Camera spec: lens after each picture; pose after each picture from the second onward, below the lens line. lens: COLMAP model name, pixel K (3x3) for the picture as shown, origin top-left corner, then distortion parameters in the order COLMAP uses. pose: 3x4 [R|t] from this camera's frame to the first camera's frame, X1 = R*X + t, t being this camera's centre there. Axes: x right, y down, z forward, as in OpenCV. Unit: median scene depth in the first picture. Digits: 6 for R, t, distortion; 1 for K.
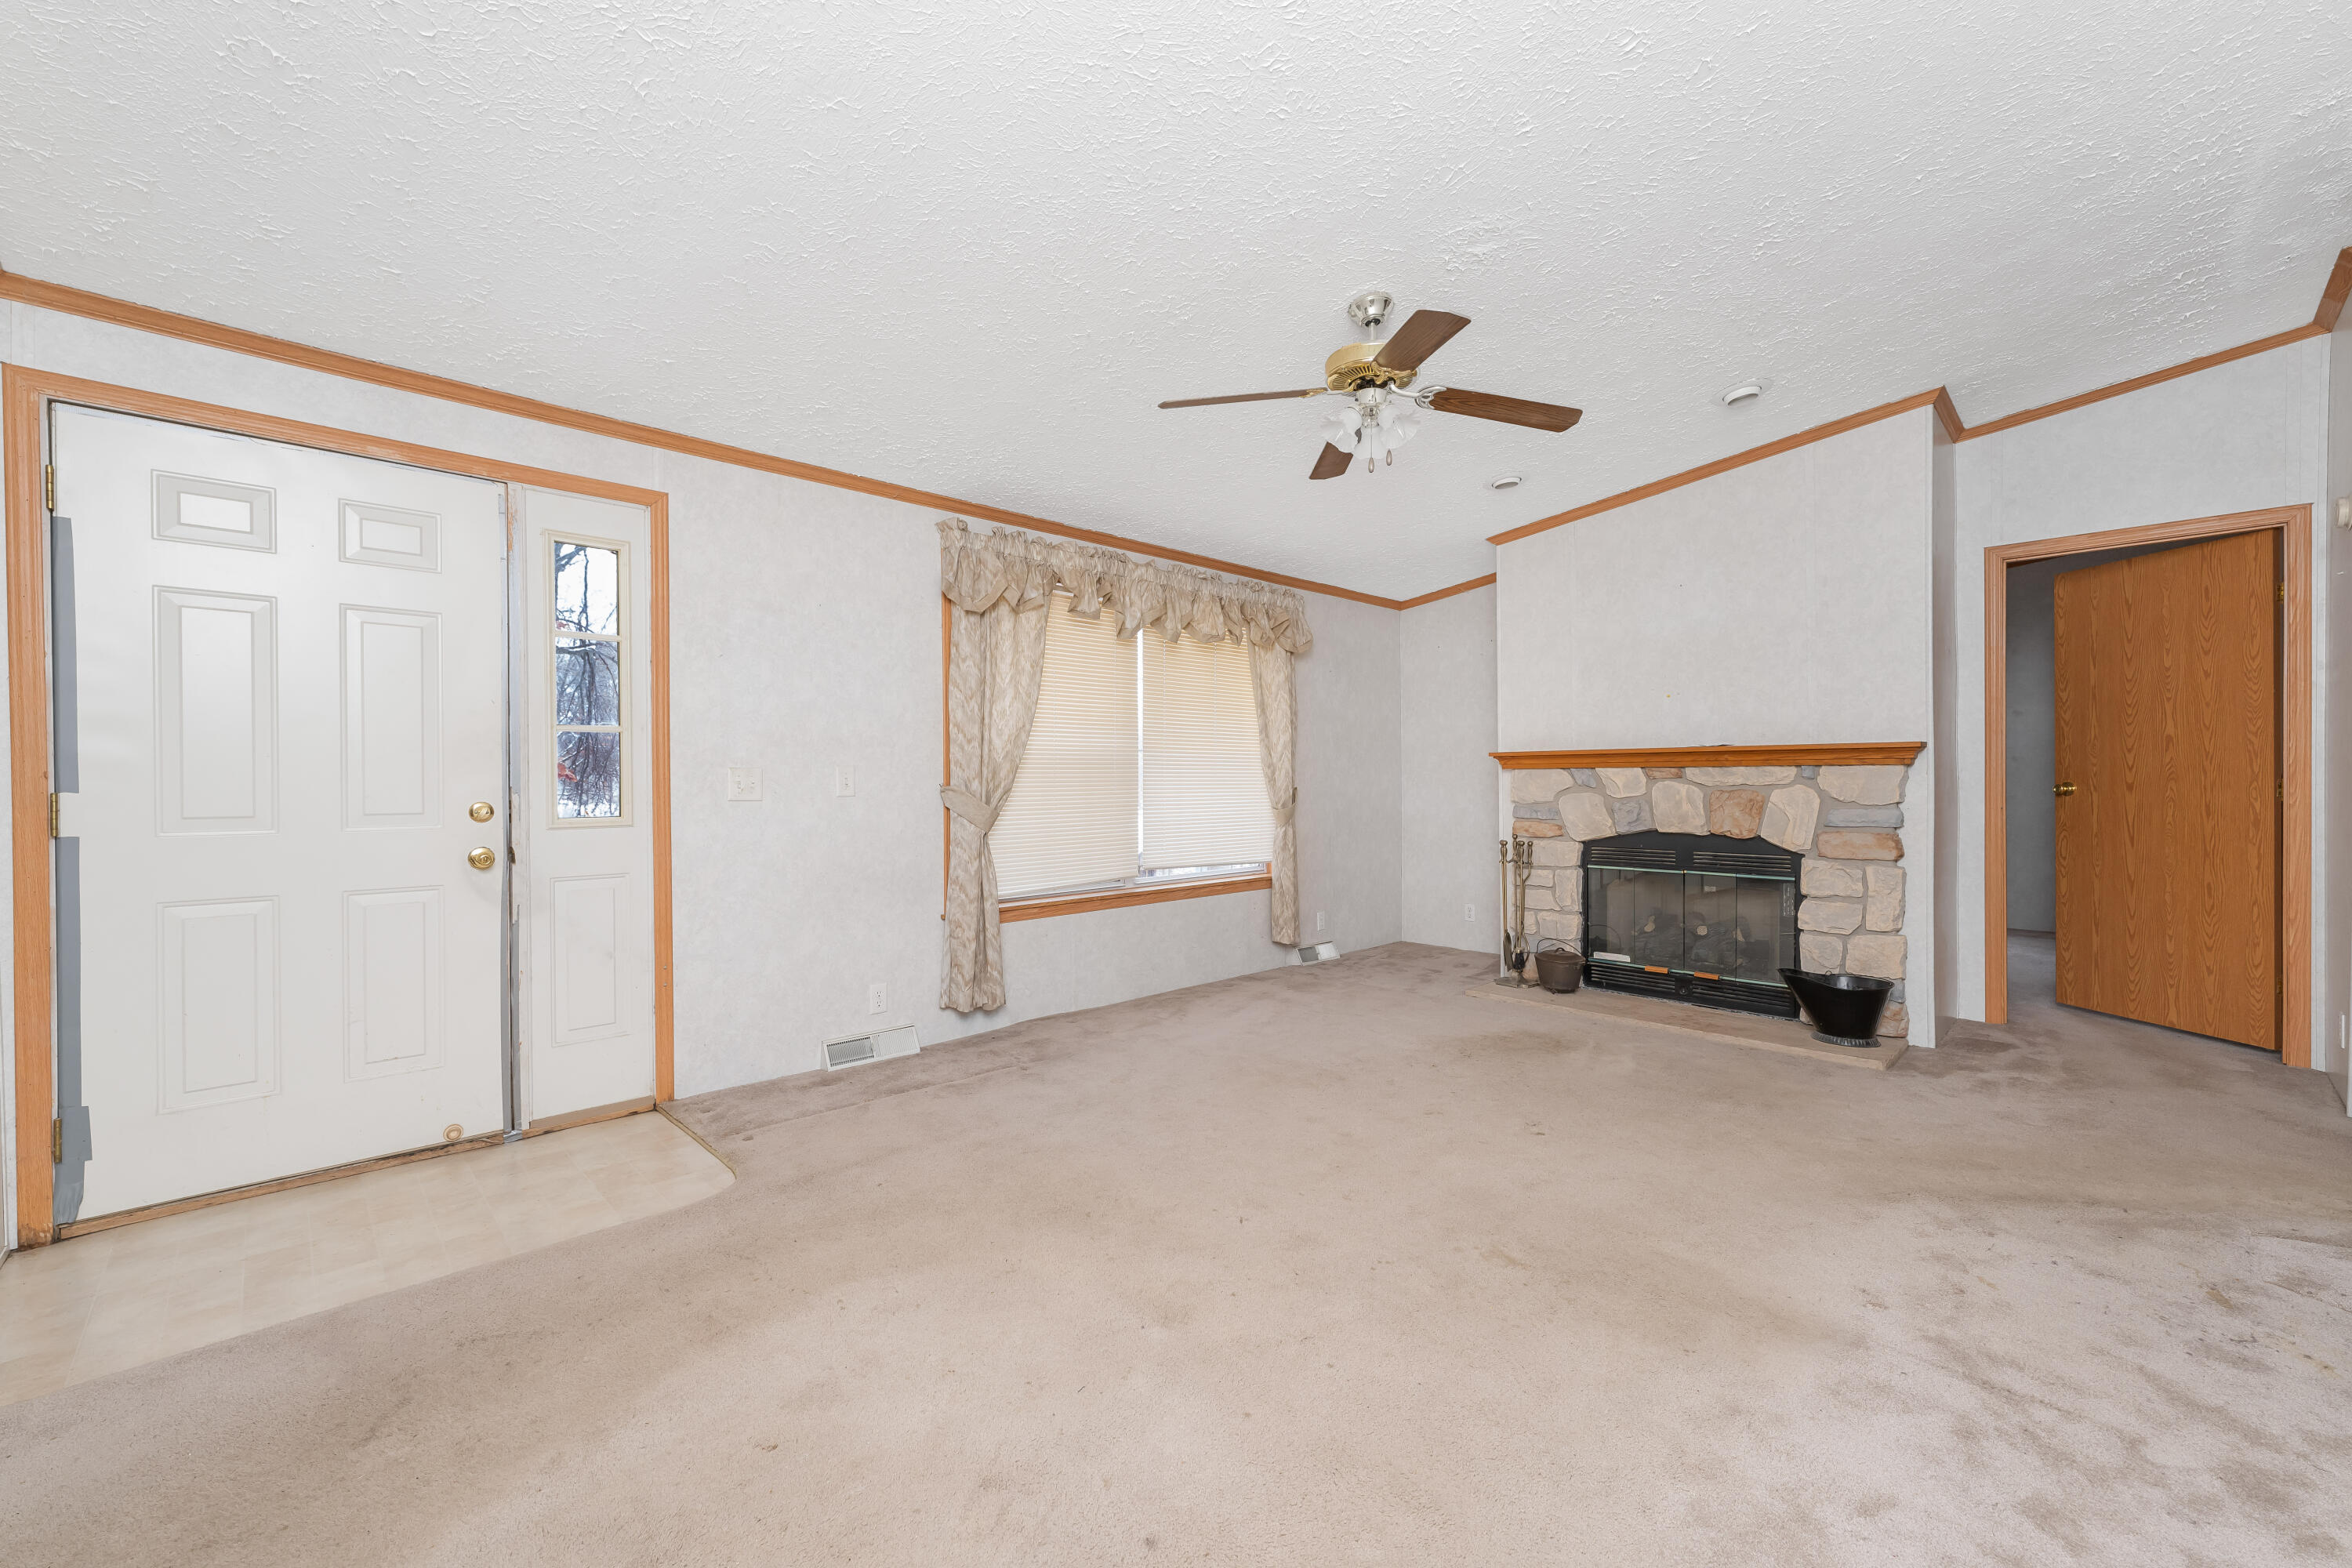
lens RADIAL K [[944.9, 0, 1176.0], [0, 944.9, 784.0], [0, 0, 1]] dist [-0.001634, -0.000292]
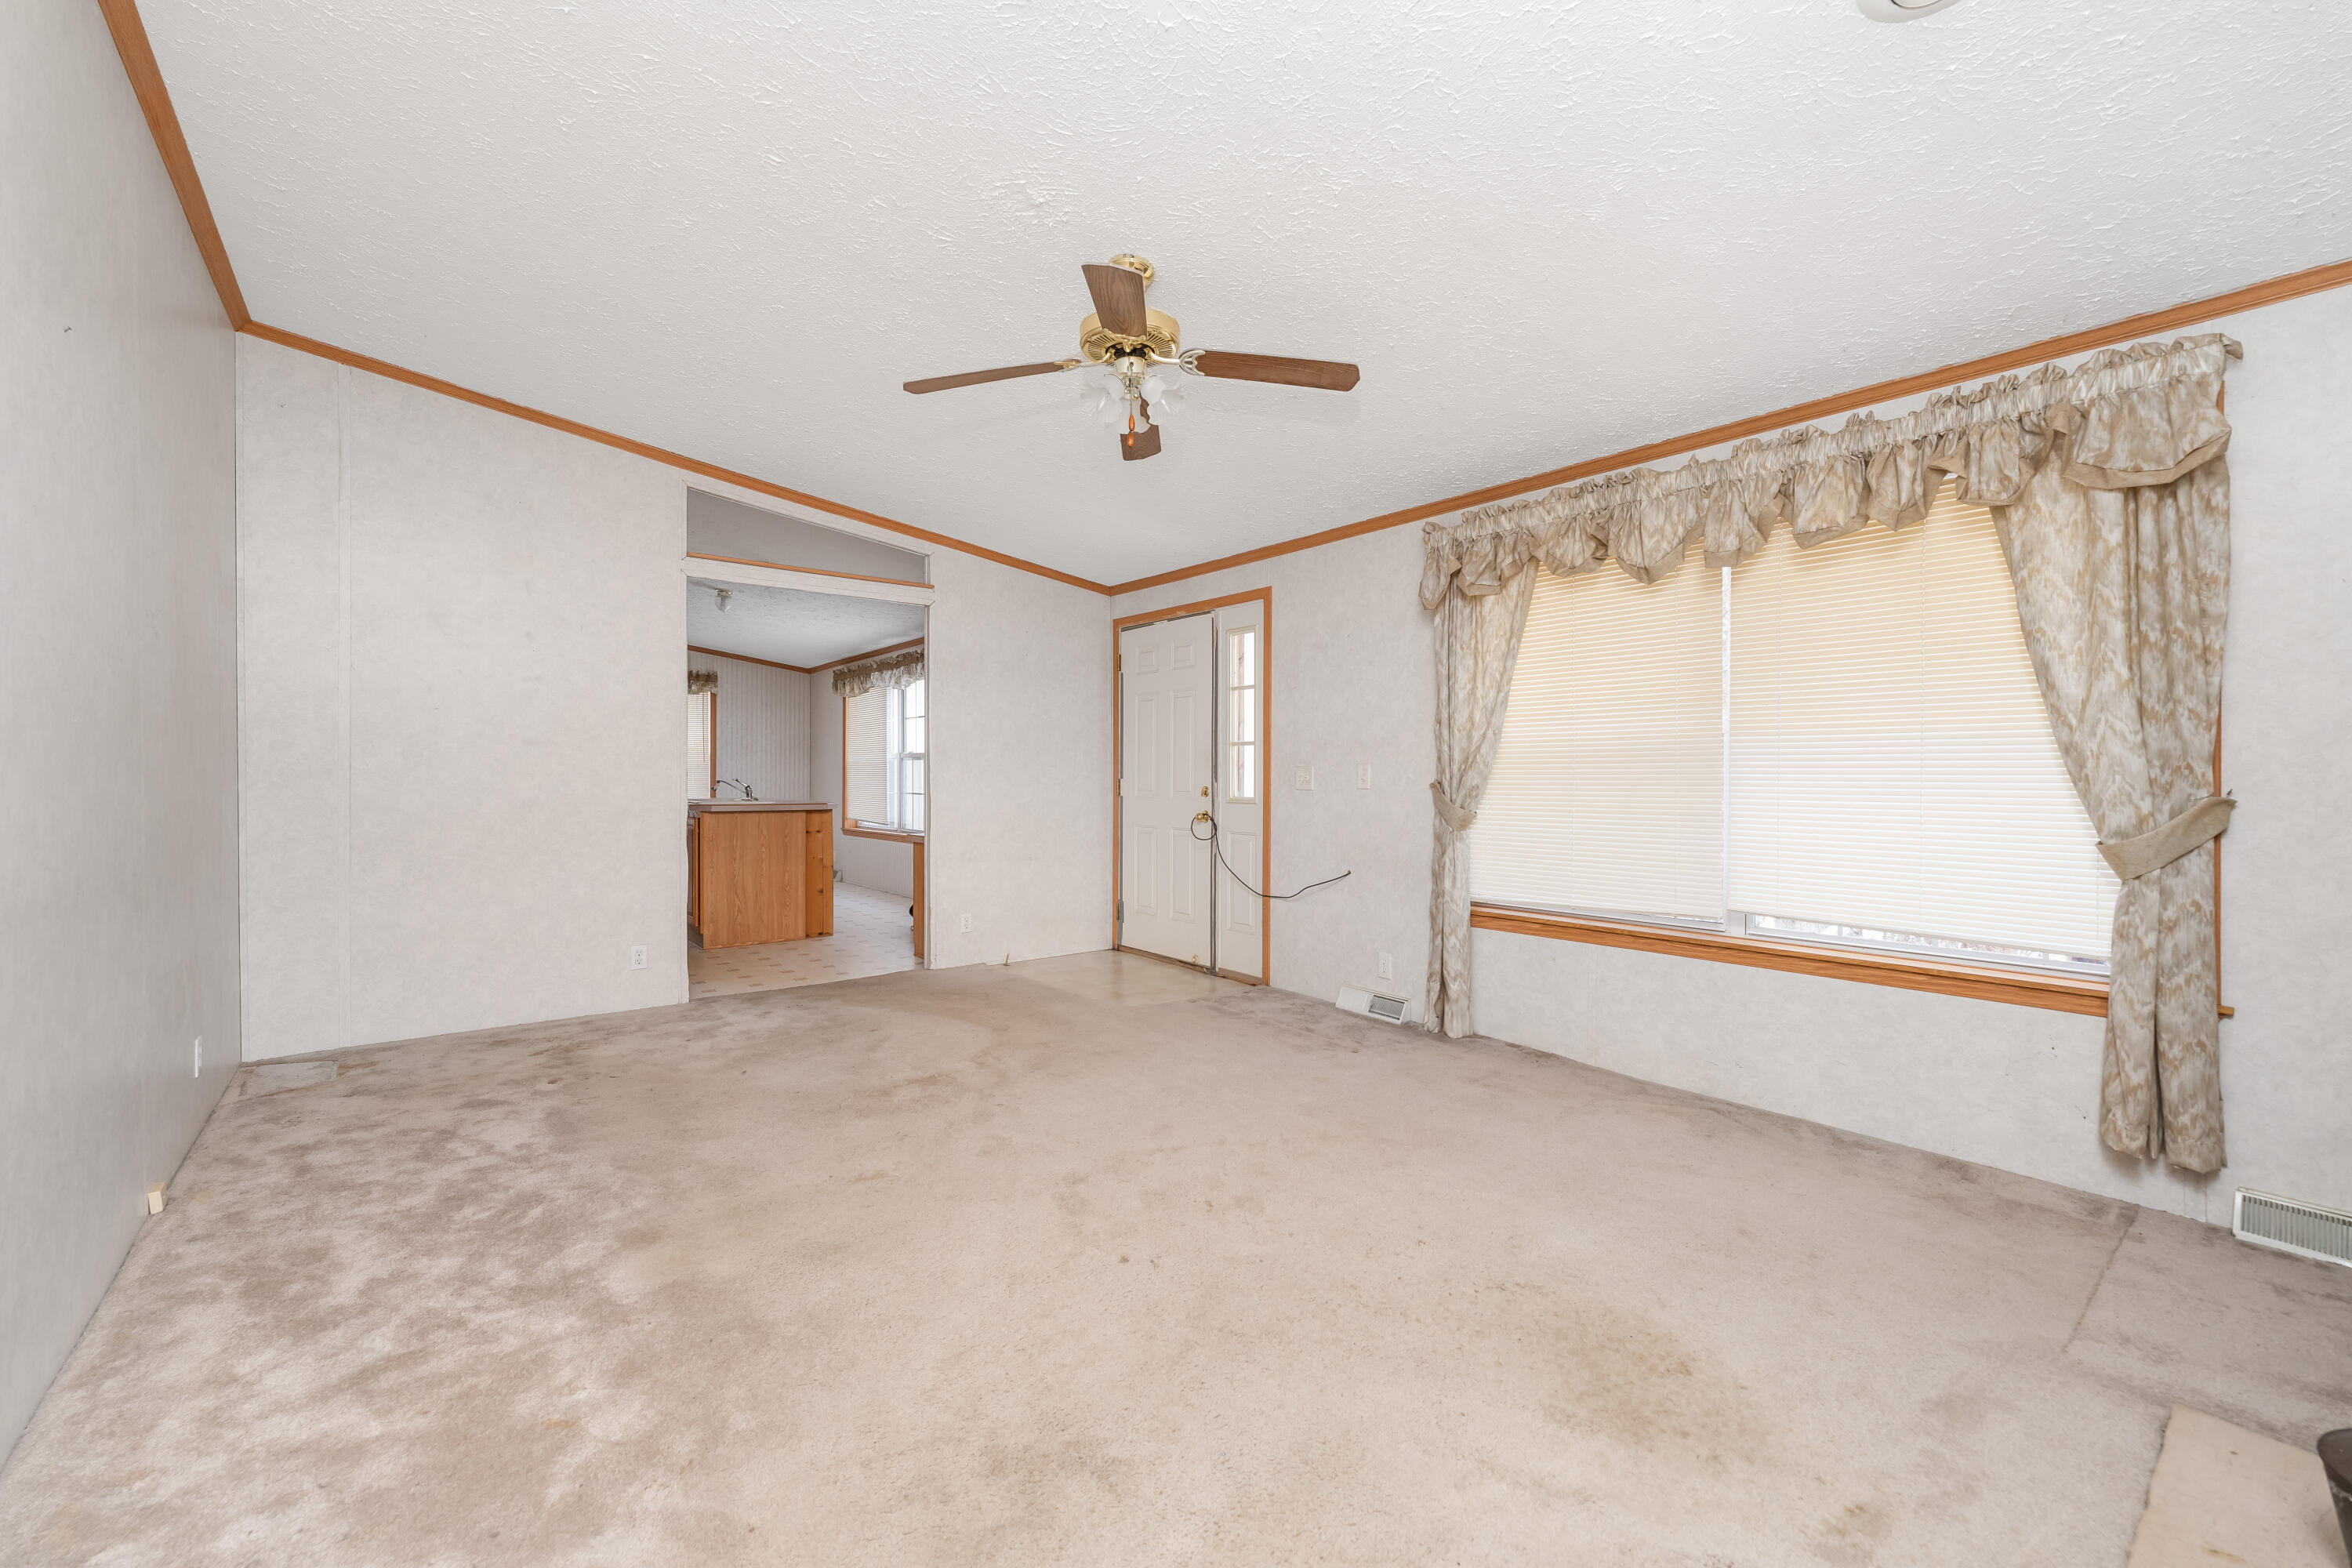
lens RADIAL K [[944.9, 0, 1176.0], [0, 944.9, 784.0], [0, 0, 1]] dist [-0.001634, -0.000292]
pose [[-0.092496, 0.016308, -0.995580, 0.719572], [-0.002767, 0.999858, 0.016636, -0.010662], [0.995709, 0.004293, -0.092437, 0.719213]]
